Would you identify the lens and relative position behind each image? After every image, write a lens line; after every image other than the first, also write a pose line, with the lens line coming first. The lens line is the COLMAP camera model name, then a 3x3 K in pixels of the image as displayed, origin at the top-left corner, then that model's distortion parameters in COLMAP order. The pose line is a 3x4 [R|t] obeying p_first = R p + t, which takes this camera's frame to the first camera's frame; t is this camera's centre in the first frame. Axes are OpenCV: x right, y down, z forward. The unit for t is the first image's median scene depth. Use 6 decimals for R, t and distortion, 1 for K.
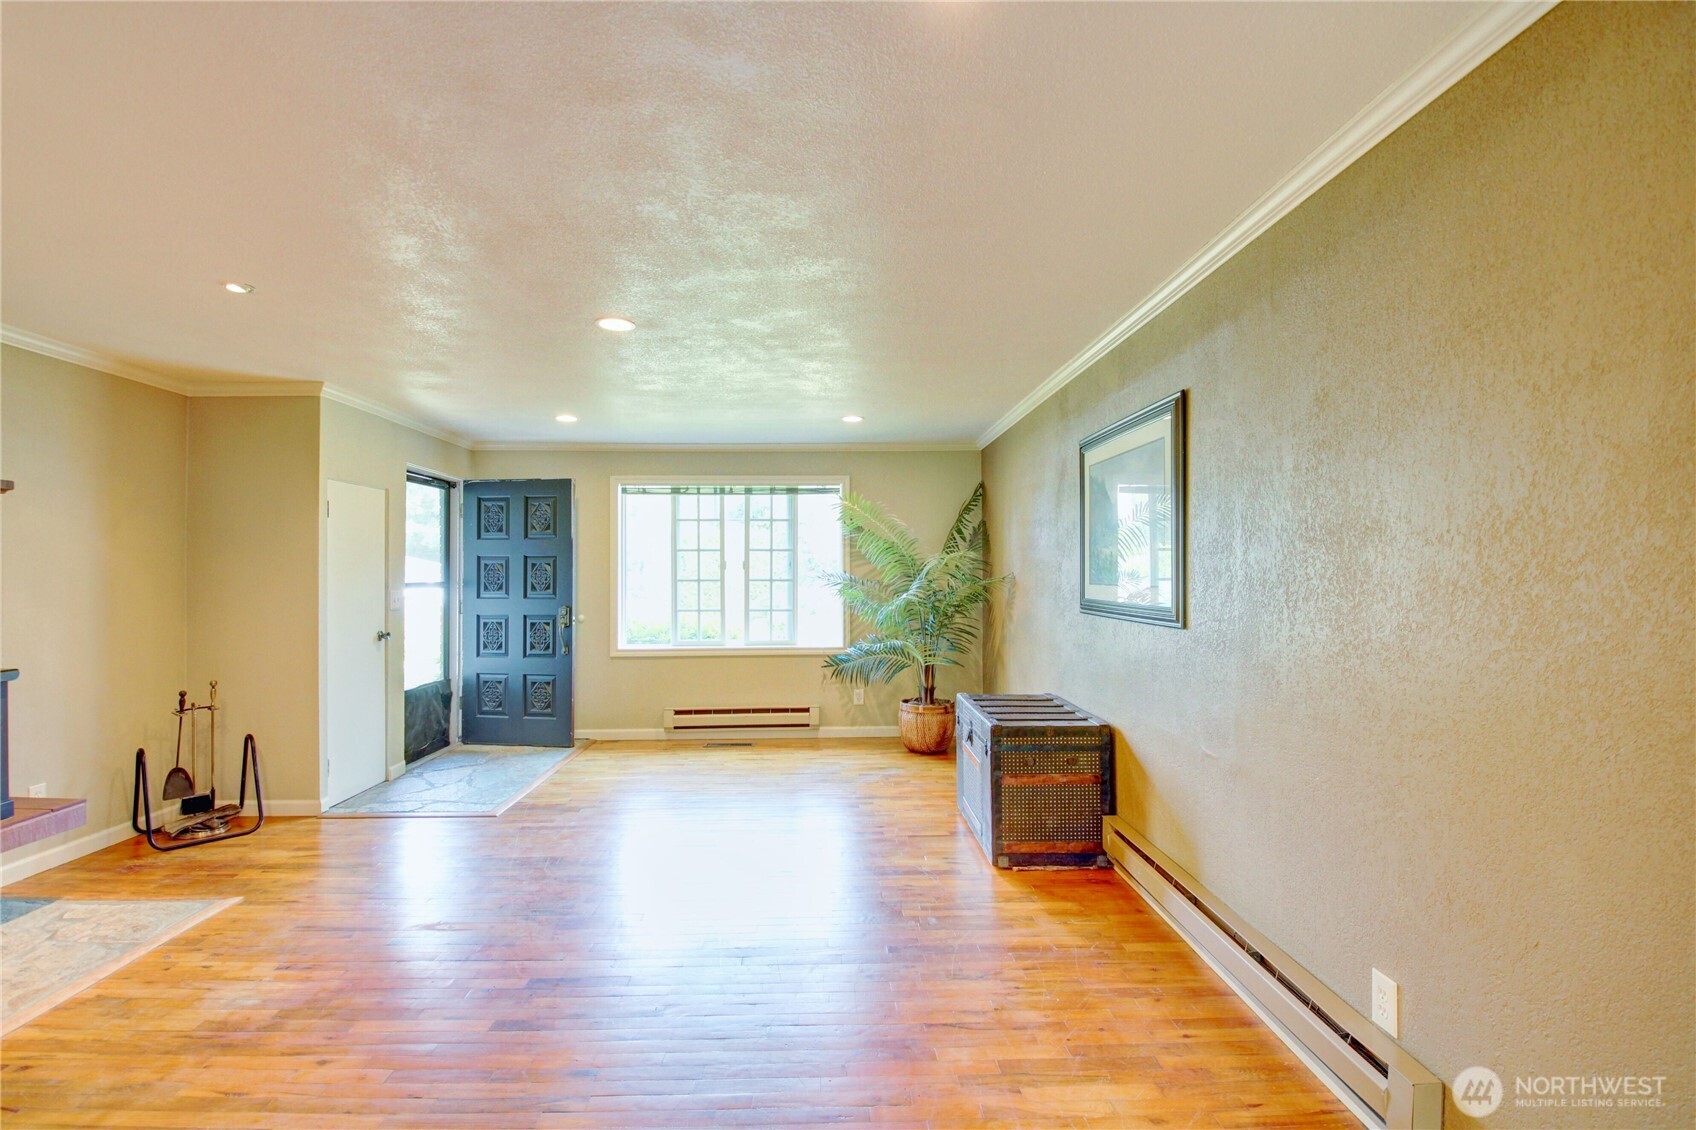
lens RADIAL K [[787.8, 0, 835.0], [0, 787.8, 564.6], [0, 0, 1]] dist [0.004750, -0.020473]
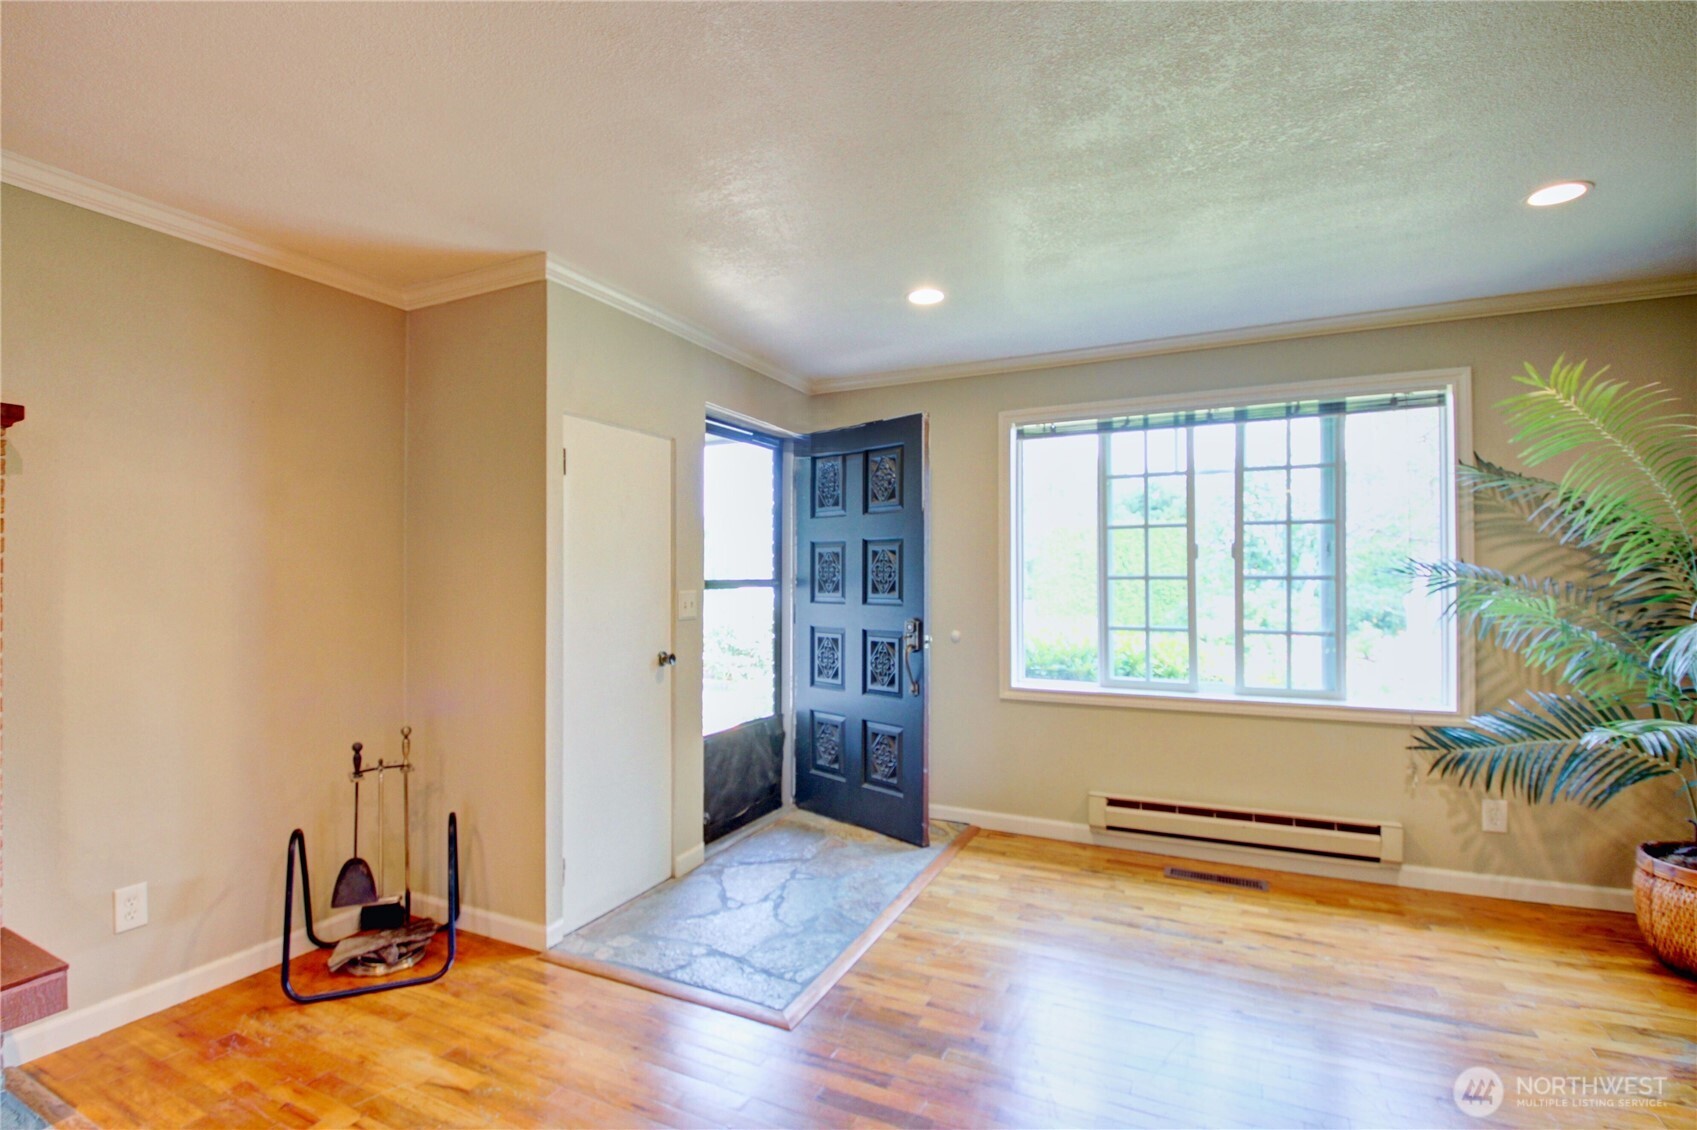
lens RADIAL K [[788.3, 0, 861.0], [0, 788.3, 568.2], [0, 0, 1]] dist [0.004750, -0.020473]
pose [[0.901657, -0.003366, -0.432438, -0.124454], [0.004823, 0.999986, 0.002272, 0.012056], [0.432424, -0.004134, 0.901661, 0.425242]]
